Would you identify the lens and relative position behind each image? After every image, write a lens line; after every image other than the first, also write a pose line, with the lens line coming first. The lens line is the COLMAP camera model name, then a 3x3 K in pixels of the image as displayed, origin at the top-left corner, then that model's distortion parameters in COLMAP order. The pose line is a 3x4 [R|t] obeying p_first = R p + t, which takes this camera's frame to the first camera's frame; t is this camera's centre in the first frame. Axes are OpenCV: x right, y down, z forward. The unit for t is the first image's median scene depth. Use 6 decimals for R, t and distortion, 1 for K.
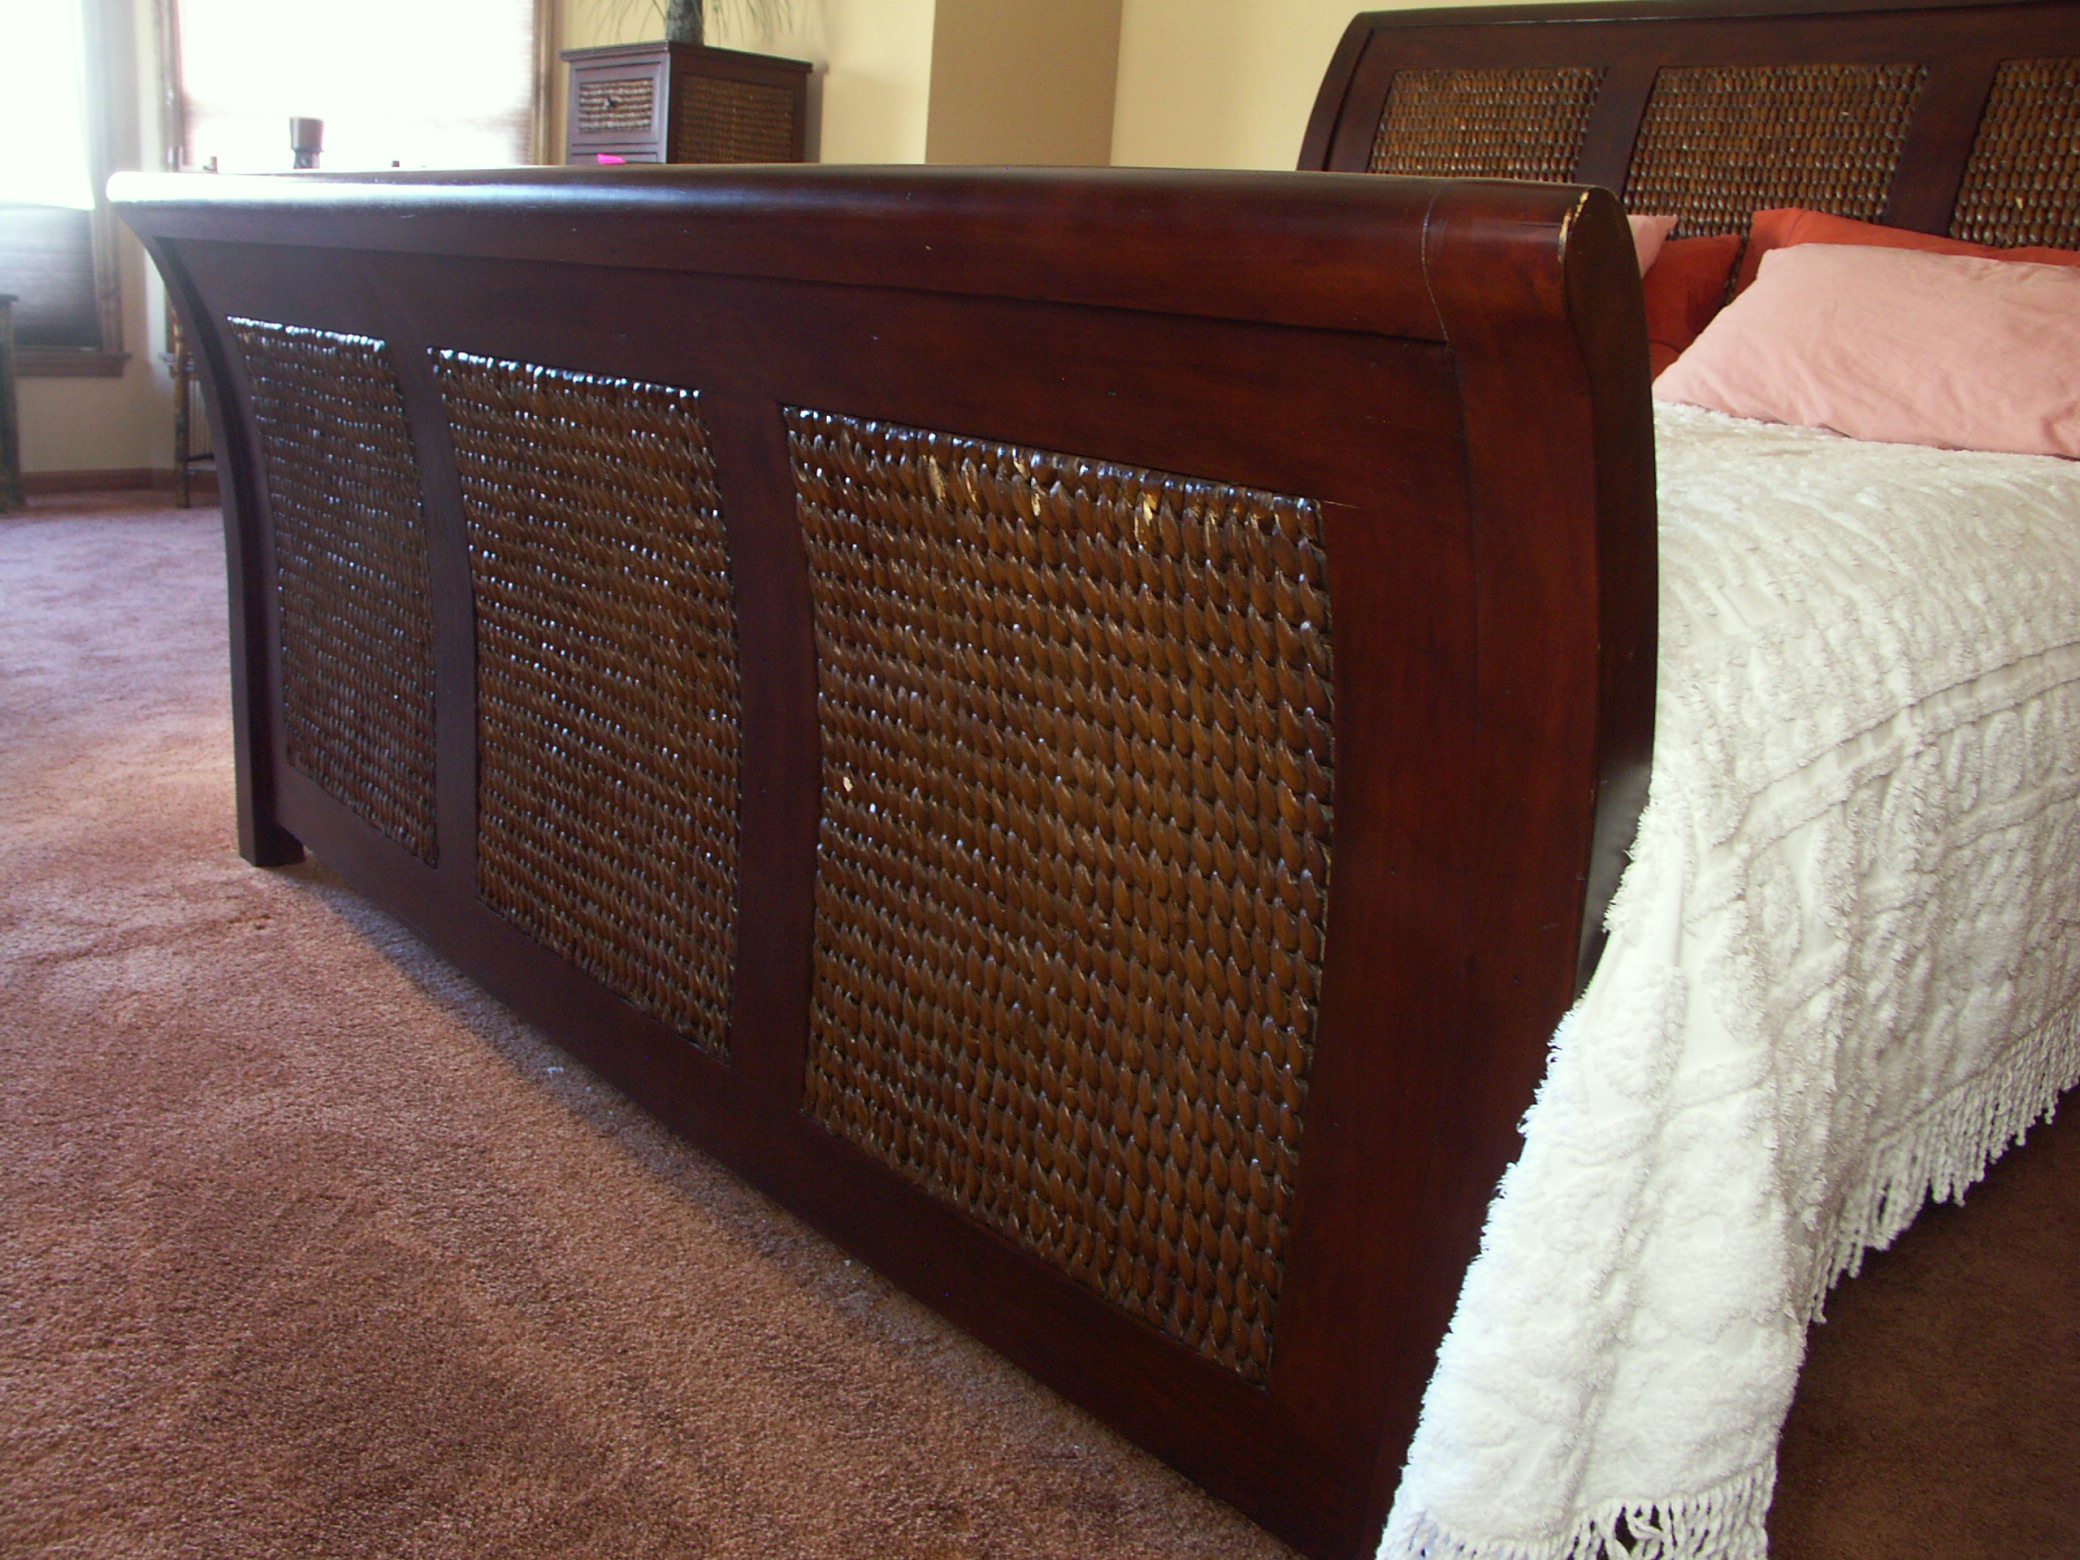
lens RADIAL K [[1773.0, 0, 996.3], [0, 1773.0, 767.7], [0, 0, 1]] dist [-0.191873, 0.176208]
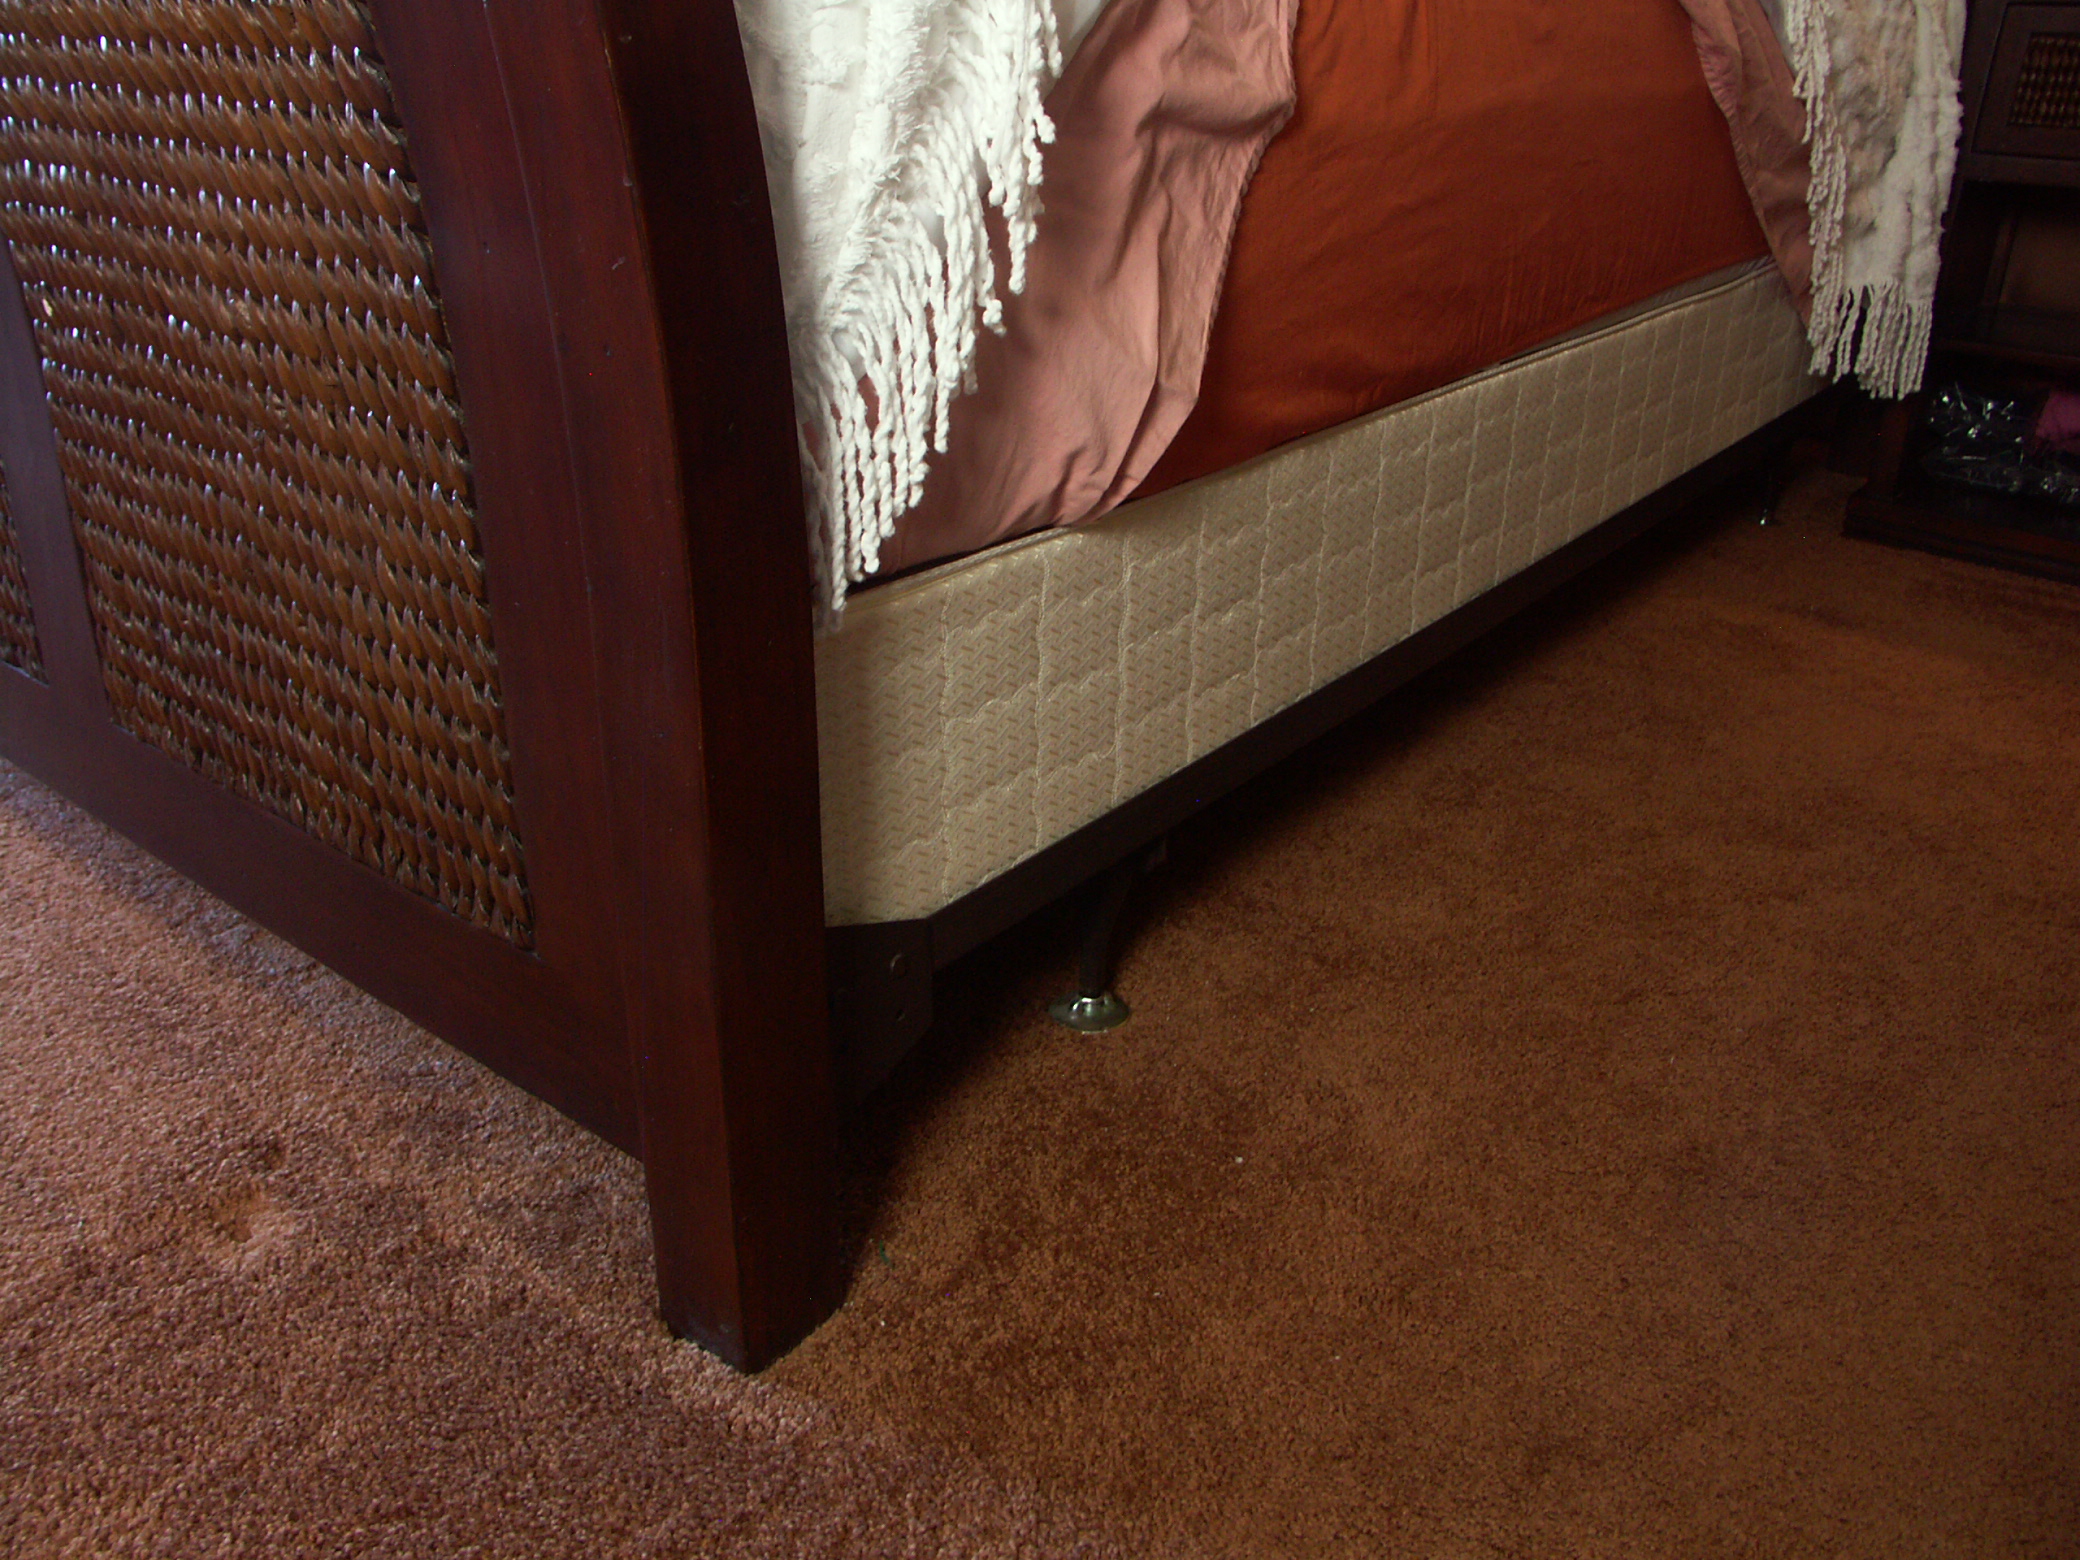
lens RADIAL K [[1773.0, 0, 996.3], [0, 1773.0, 767.7], [0, 0, 1]] dist [-0.191873, 0.176208]
pose [[0.988902, -0.115569, 0.093359, 0.260157], [0.097785, 0.979409, 0.176626, 0.125895], [-0.111849, -0.165537, 0.979840, 0.150773]]
